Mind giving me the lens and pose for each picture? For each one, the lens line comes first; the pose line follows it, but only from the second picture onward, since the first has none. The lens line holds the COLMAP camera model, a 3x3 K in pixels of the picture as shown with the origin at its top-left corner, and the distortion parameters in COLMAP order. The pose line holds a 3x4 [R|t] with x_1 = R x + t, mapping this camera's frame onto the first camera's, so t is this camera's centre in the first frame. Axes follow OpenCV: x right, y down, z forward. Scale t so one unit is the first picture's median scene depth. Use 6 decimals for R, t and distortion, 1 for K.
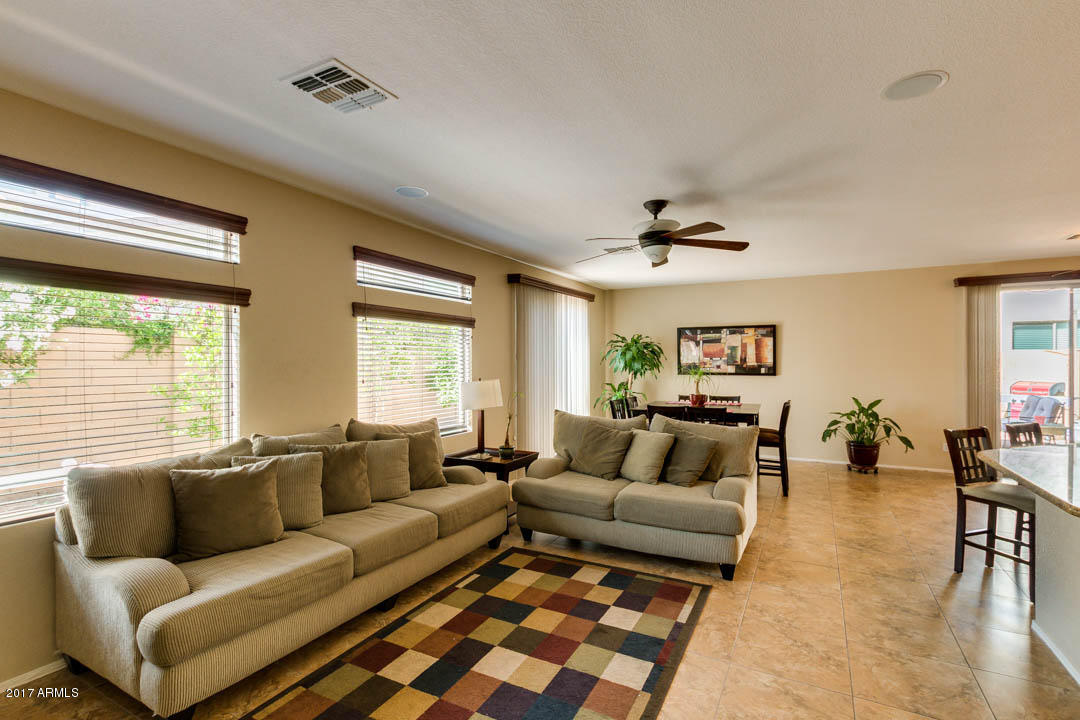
lens RADIAL K [[489.2, 0, 547.6], [0, 489.2, 362.1], [0, 0, 1]] dist [0.012402, -0.000164]
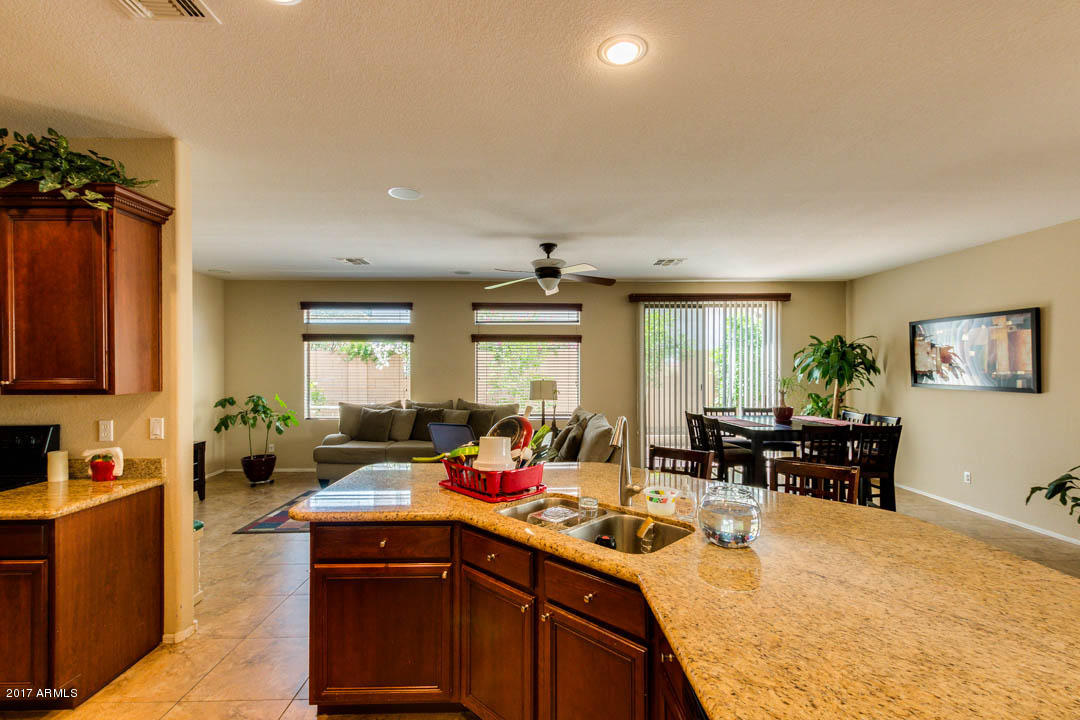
lens RADIAL K [[492.2, 0, 543.2], [0, 492.2, 365.3], [0, 0, 1]] dist [0.003018, 0.000229]
pose [[0.493383, -0.000976, -0.869812, 0.833990], [-0.003623, 0.999988, -0.003177, -0.002263], [0.869805, 0.004719, 0.493373, 0.215667]]
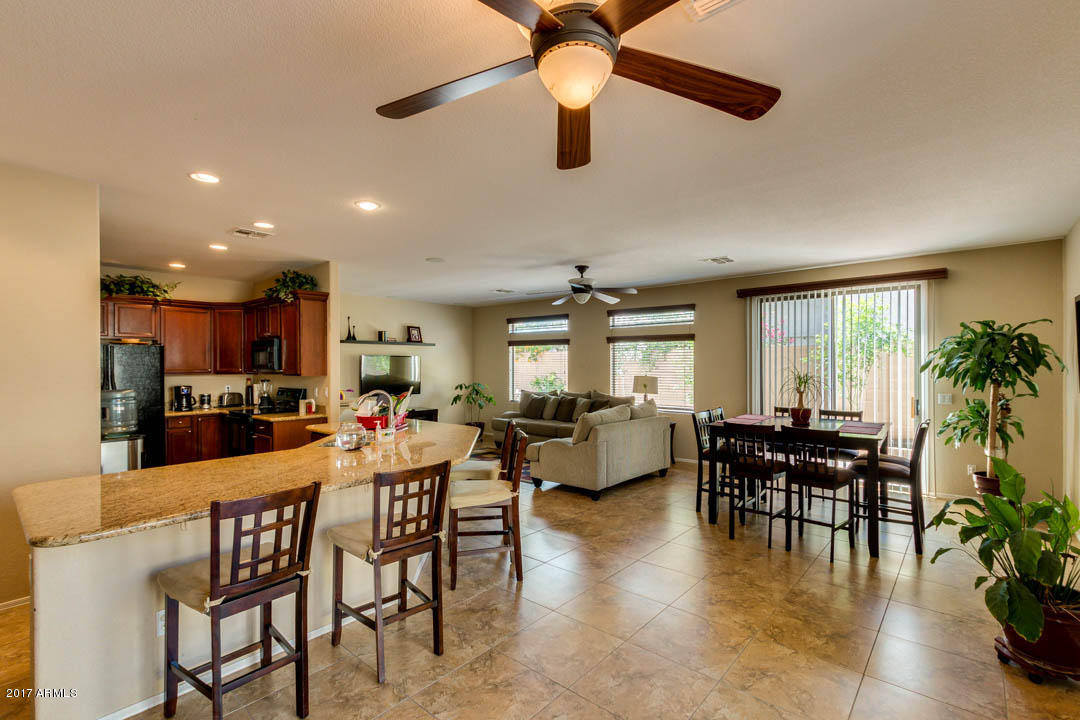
lens RADIAL K [[492.2, 0, 543.2], [0, 492.2, 365.3], [0, 0, 1]] dist [0.003018, 0.000229]
pose [[-0.217588, 0.004511, -0.976030, 1.138927], [-0.001441, 0.999987, 0.004943, -0.004498], [0.976040, 0.002482, -0.217579, 0.762516]]
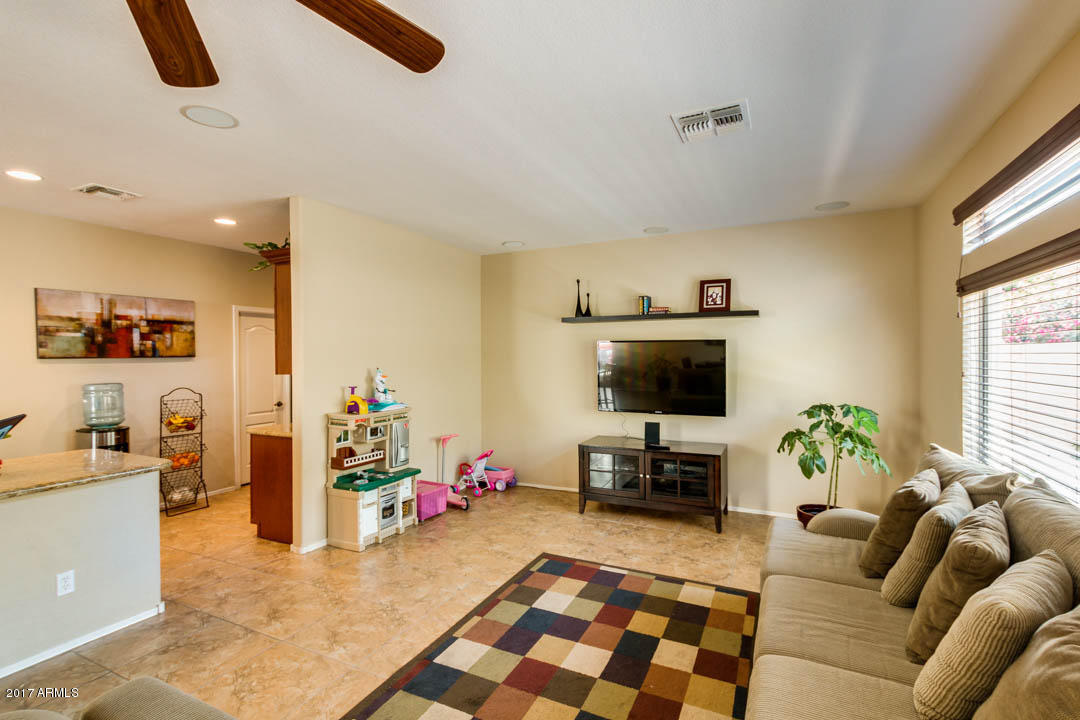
lens RADIAL K [[489.2, 0, 547.6], [0, 489.2, 362.1], [0, 0, 1]] dist [0.012402, -0.000164]
pose [[-0.998796, 0.006870, -0.048564, 0.011154], [0.006082, 0.999848, 0.016353, -0.003834], [0.048669, 0.016038, -0.998686, 0.776903]]
